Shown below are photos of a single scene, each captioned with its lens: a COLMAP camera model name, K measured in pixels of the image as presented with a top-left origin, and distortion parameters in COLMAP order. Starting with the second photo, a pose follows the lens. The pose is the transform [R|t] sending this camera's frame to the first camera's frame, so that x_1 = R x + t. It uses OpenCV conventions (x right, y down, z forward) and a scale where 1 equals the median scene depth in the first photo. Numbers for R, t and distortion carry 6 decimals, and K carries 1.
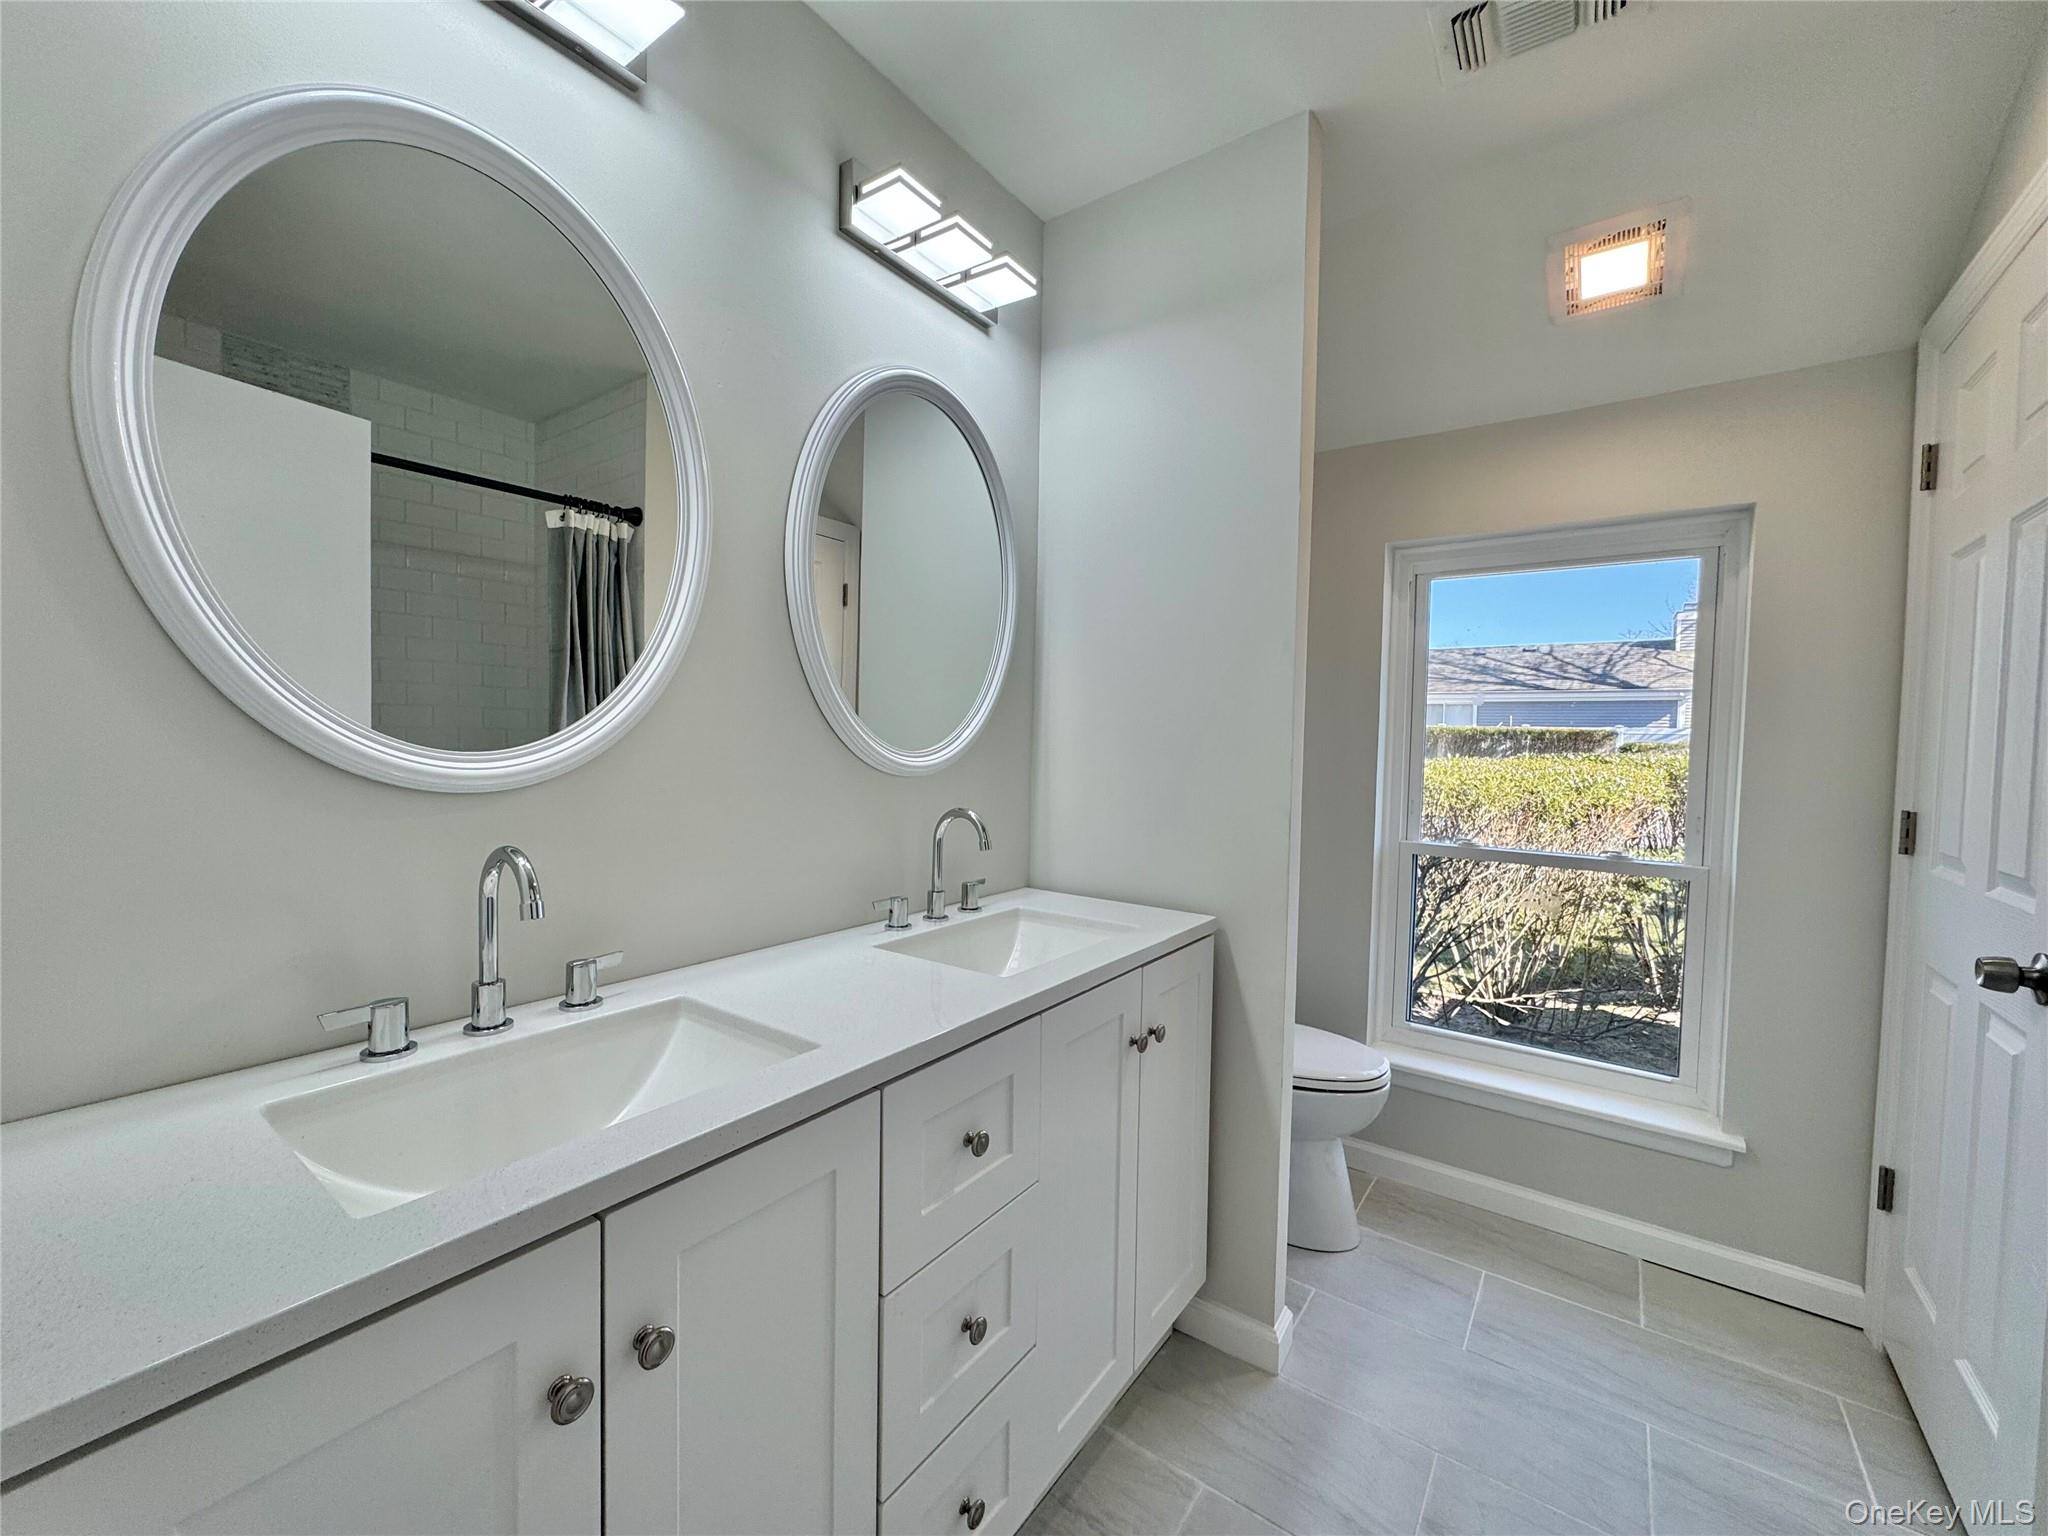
lens RADIAL K [[816.9, 0, 1032.0], [0, 816.9, 764.7], [0, 0, 1]] dist [-0.002792, -0.000204]
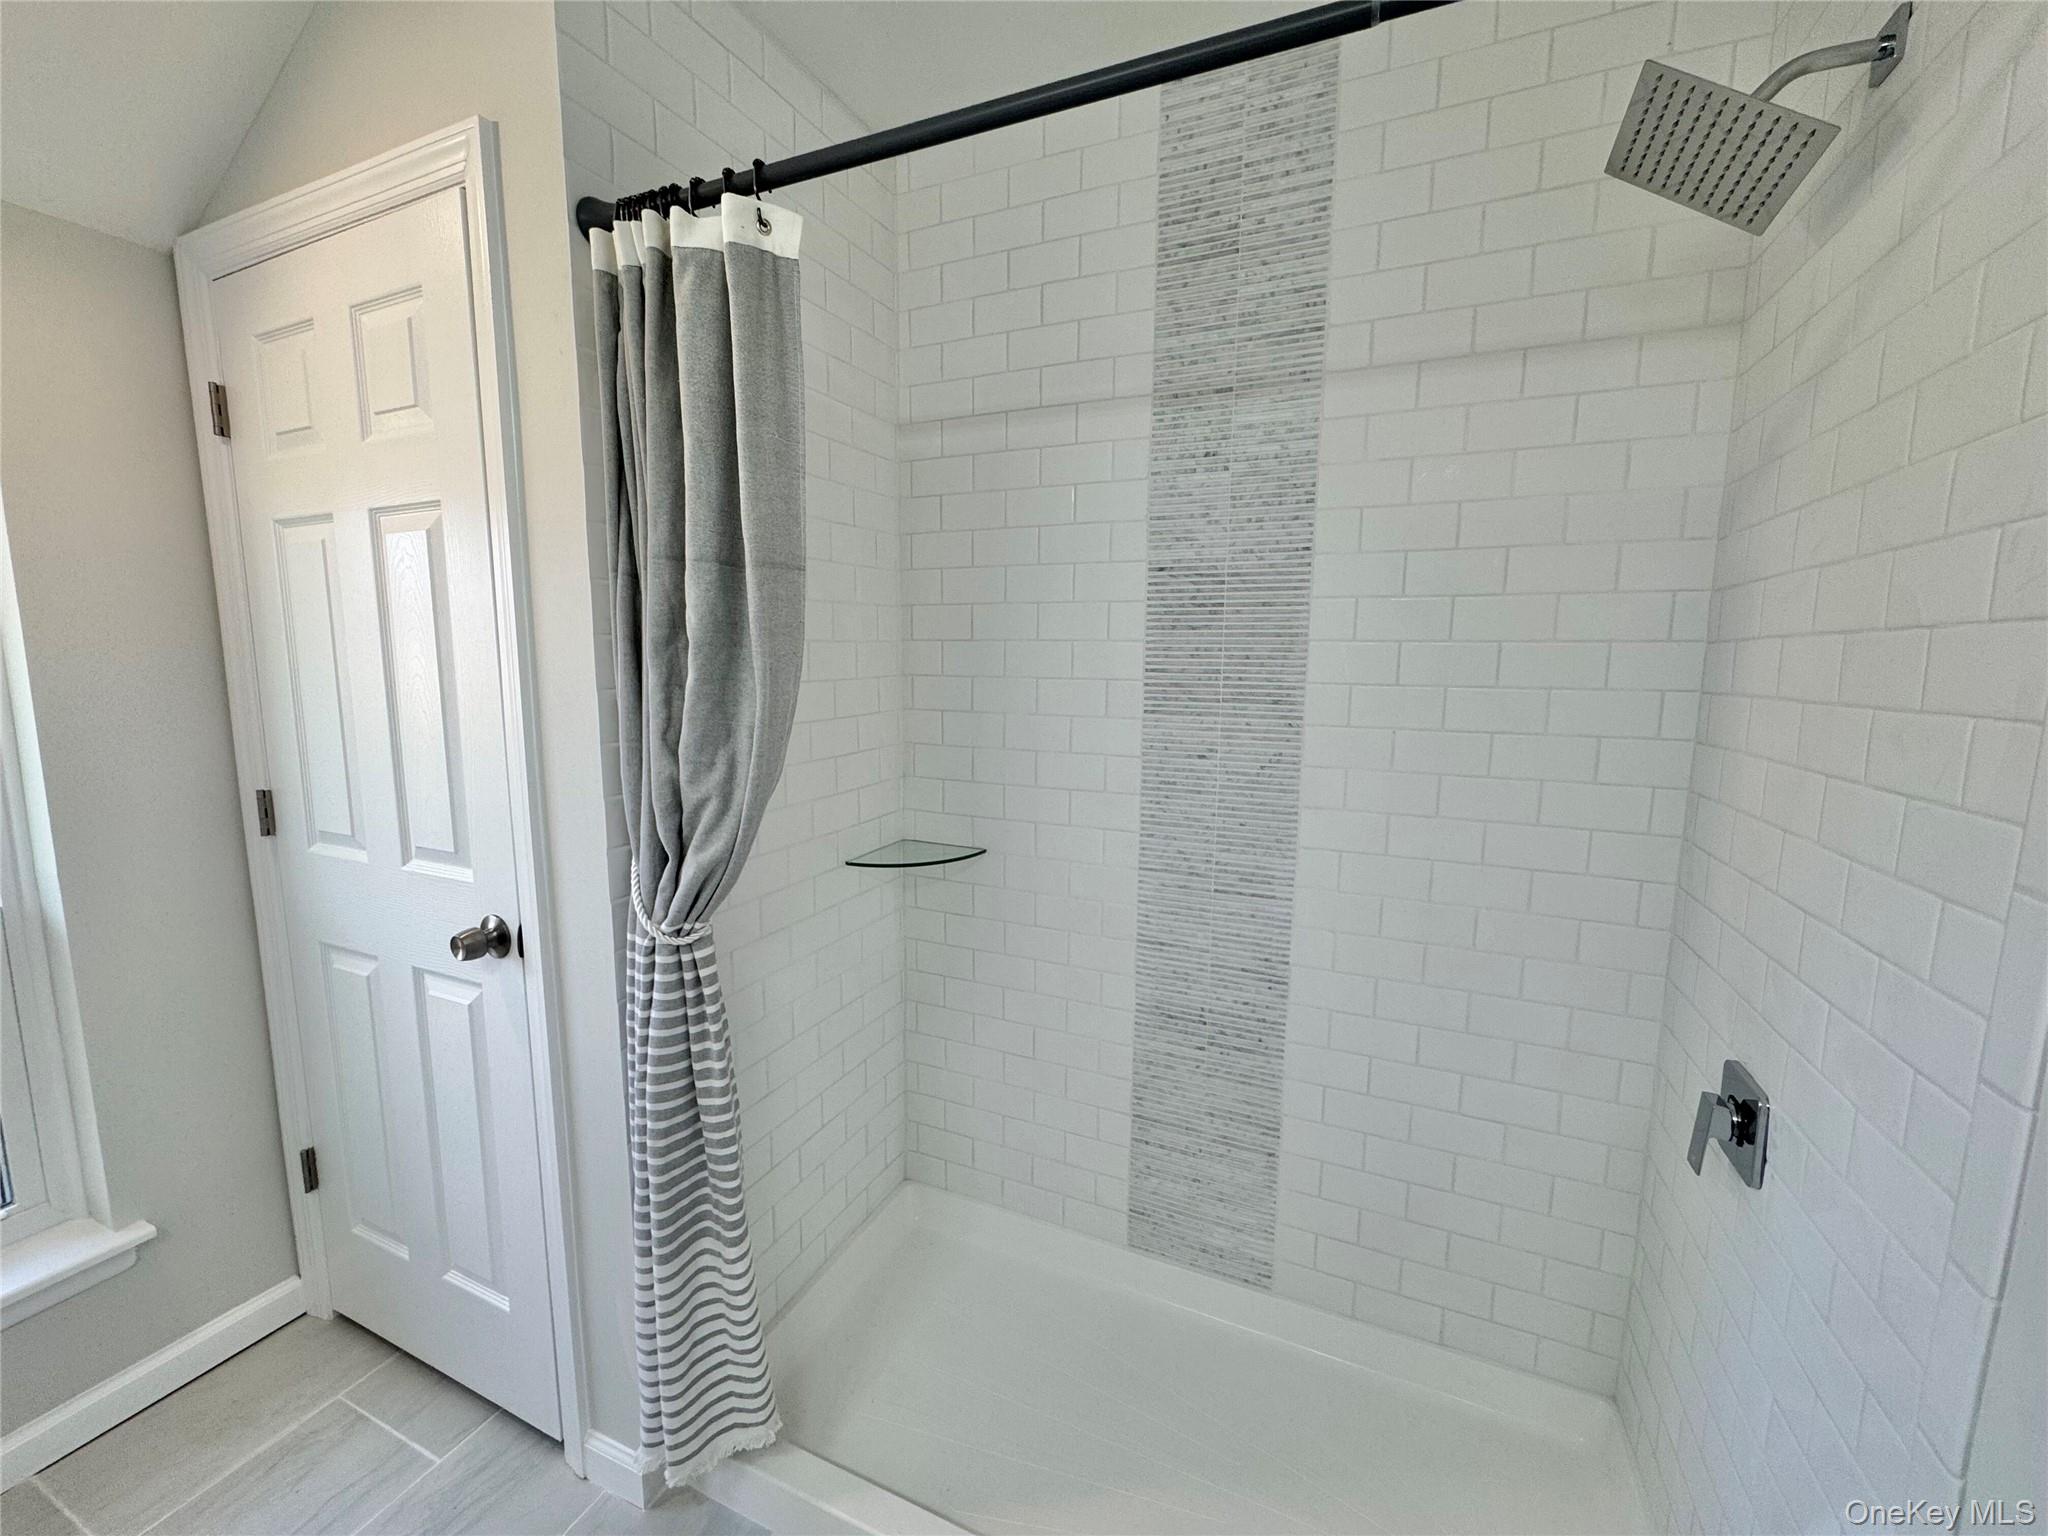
lens RADIAL K [[816.9, 0, 1032.7], [0, 816.9, 766.1], [0, 0, 1]] dist [-0.002792, -0.000204]
pose [[-0.196922, -0.152448, 0.968494, -0.002673], [0.025278, 0.986719, 0.160456, -0.103207], [-0.980093, 0.056079, -0.190453, 0.323058]]
